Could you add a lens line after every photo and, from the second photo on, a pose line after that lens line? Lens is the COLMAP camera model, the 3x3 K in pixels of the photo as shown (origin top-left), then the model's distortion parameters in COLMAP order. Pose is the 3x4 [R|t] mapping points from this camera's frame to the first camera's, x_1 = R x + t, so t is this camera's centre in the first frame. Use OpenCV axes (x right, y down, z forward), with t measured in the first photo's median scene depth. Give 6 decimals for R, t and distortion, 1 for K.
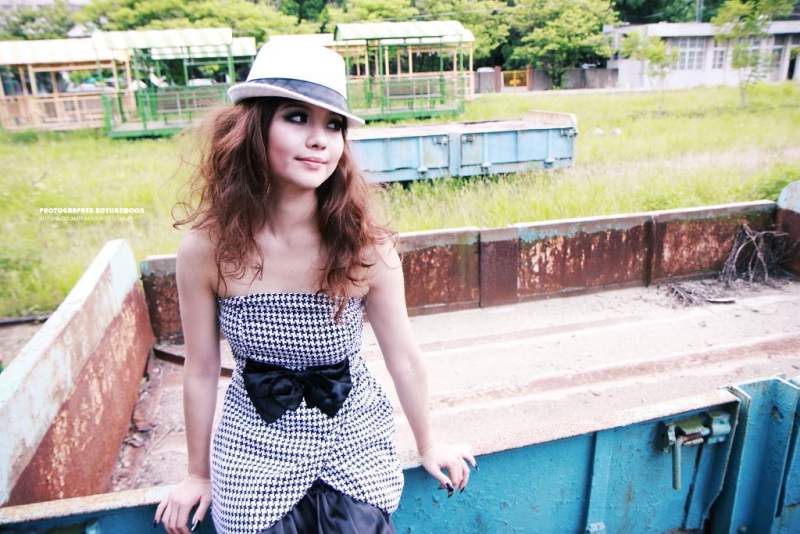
lens RADIAL K [[643.6, 0, 400.0], [0, 643.6, 267.0], [0, 0, 1]] dist [-0.004817, -0.001799]
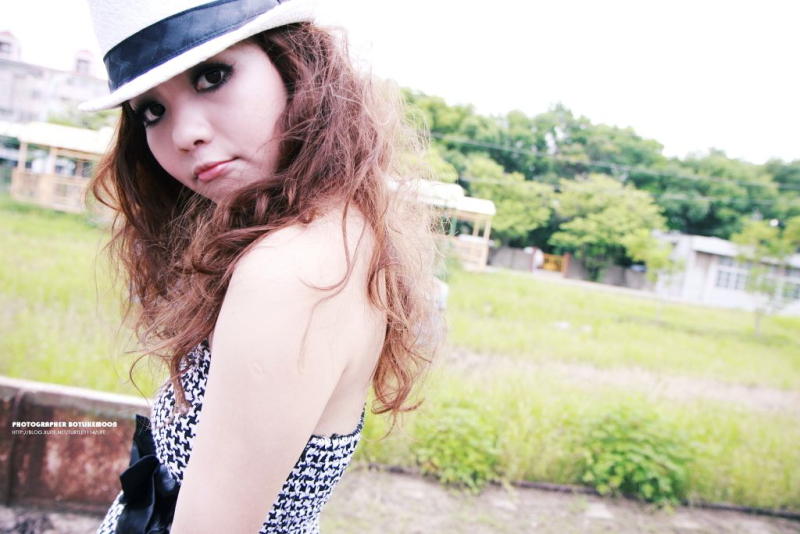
lens RADIAL K [[649.7, 0, 400.0], [0, 649.7, 267.0], [0, 0, 1]] dist [-0.068527, -0.000339]
pose [[0.971010, 0.201101, -0.129225, 0.094778], [-0.226462, 0.946959, -0.227997, -0.016040], [0.076520, 0.250652, 0.965048, 0.050699]]
